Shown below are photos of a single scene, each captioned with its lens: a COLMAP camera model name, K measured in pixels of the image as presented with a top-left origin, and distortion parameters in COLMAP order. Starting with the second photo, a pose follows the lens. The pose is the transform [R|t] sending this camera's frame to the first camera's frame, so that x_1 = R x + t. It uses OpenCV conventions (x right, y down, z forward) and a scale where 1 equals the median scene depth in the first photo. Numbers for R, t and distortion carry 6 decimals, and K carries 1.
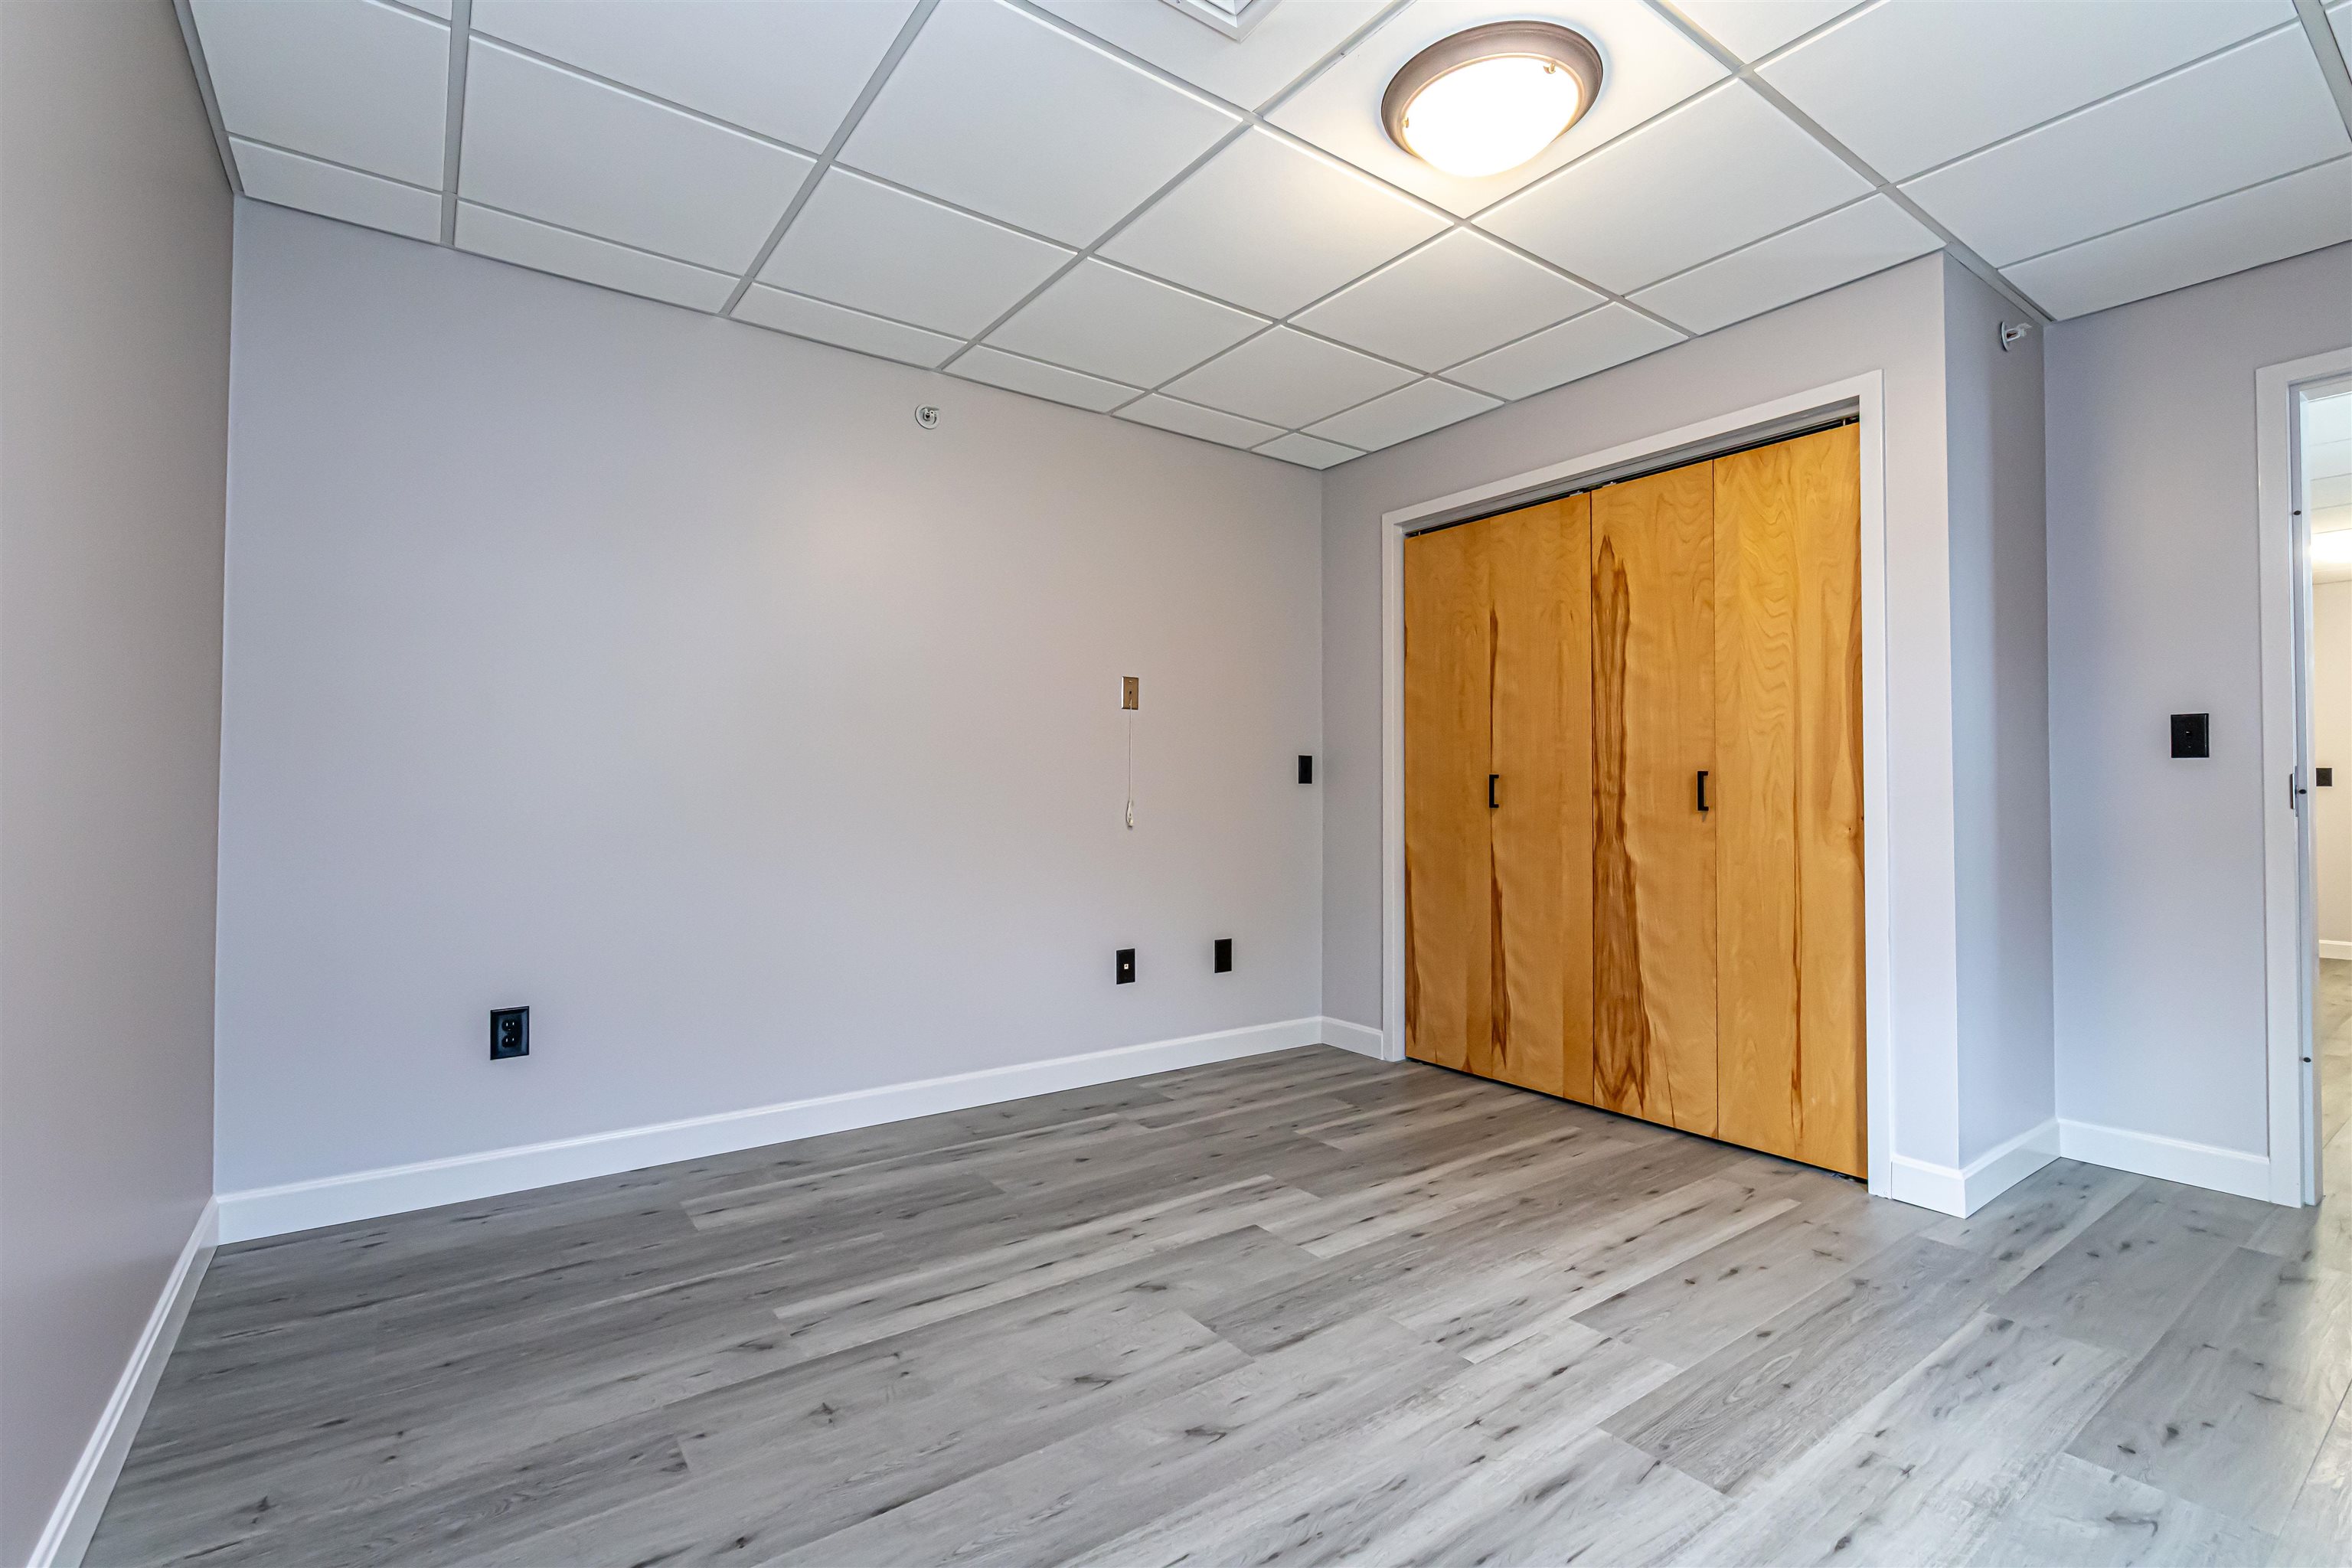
lens RADIAL K [[1048.5, 0, 1187.9], [0, 1048.5, 783.3], [0, 0, 1]] dist [-0.002768, 0.000705]
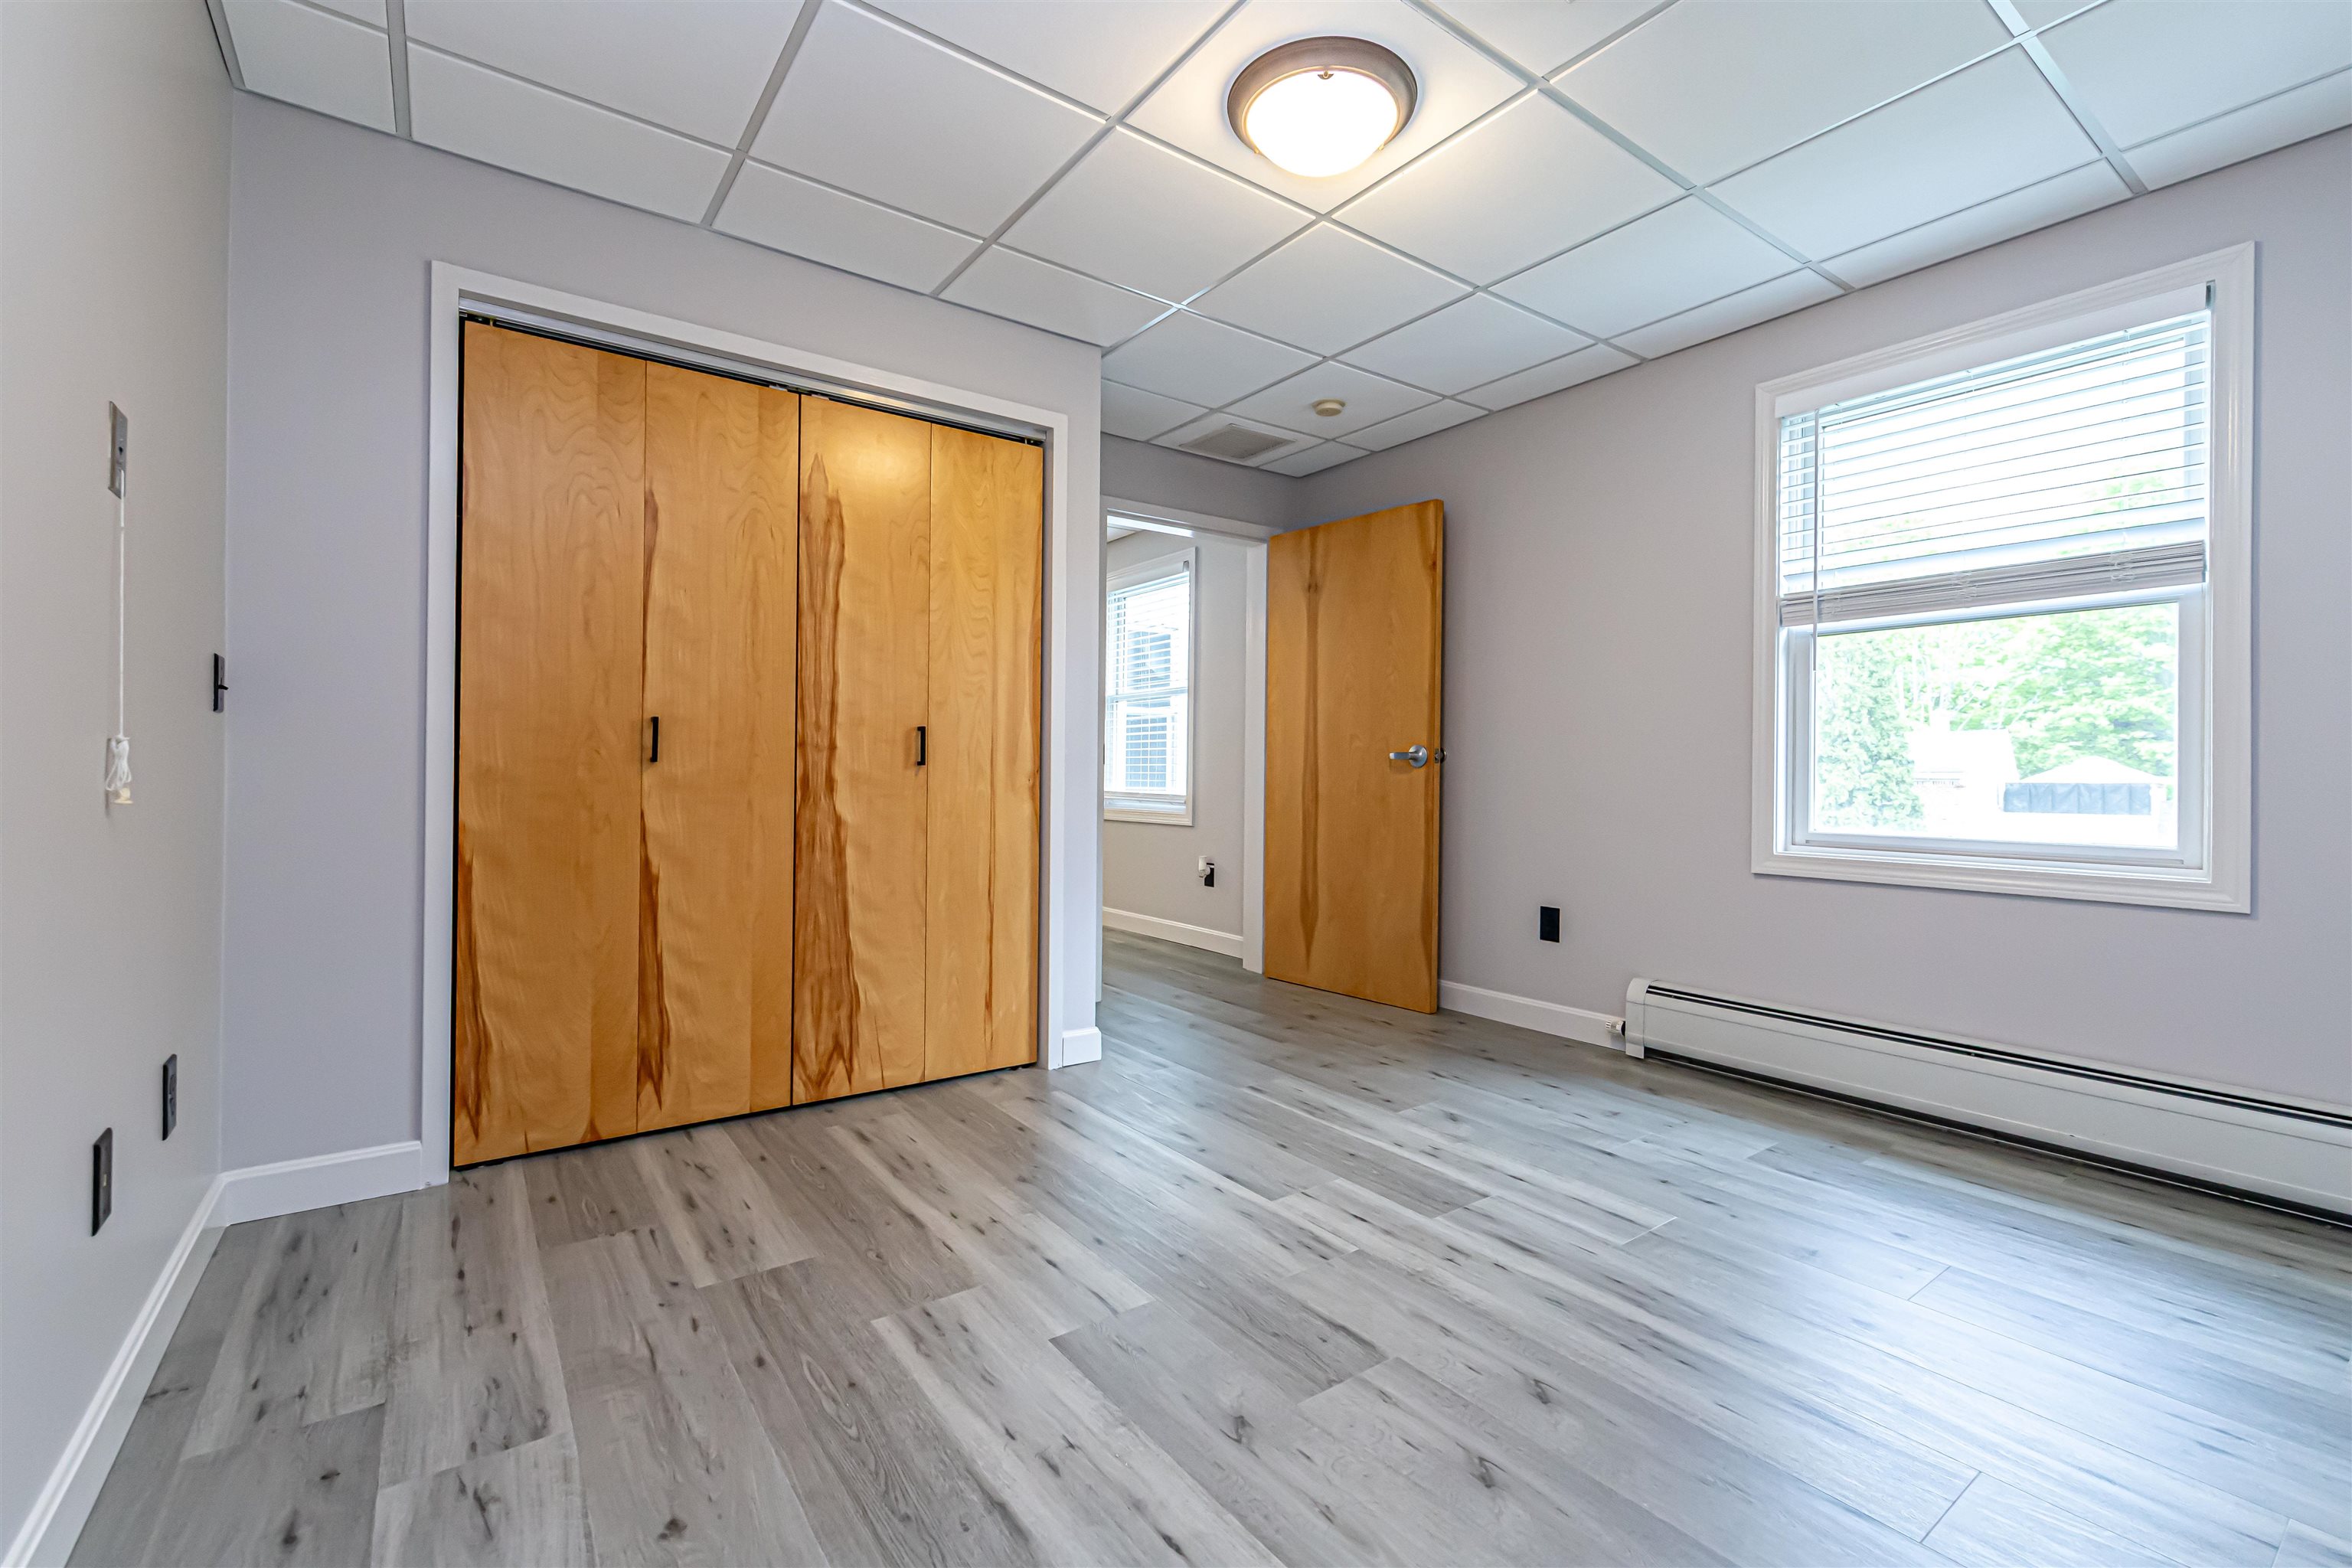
lens RADIAL K [[1048.5, 0, 1191.3], [0, 1048.5, 776.7], [0, 0, 1]] dist [-0.002768, 0.000705]
pose [[-0.016780, -0.008368, 0.999824, -0.502246], [-0.021337, 0.999740, 0.008009, 0.022130], [-0.999632, -0.021199, -0.016954, 0.713167]]
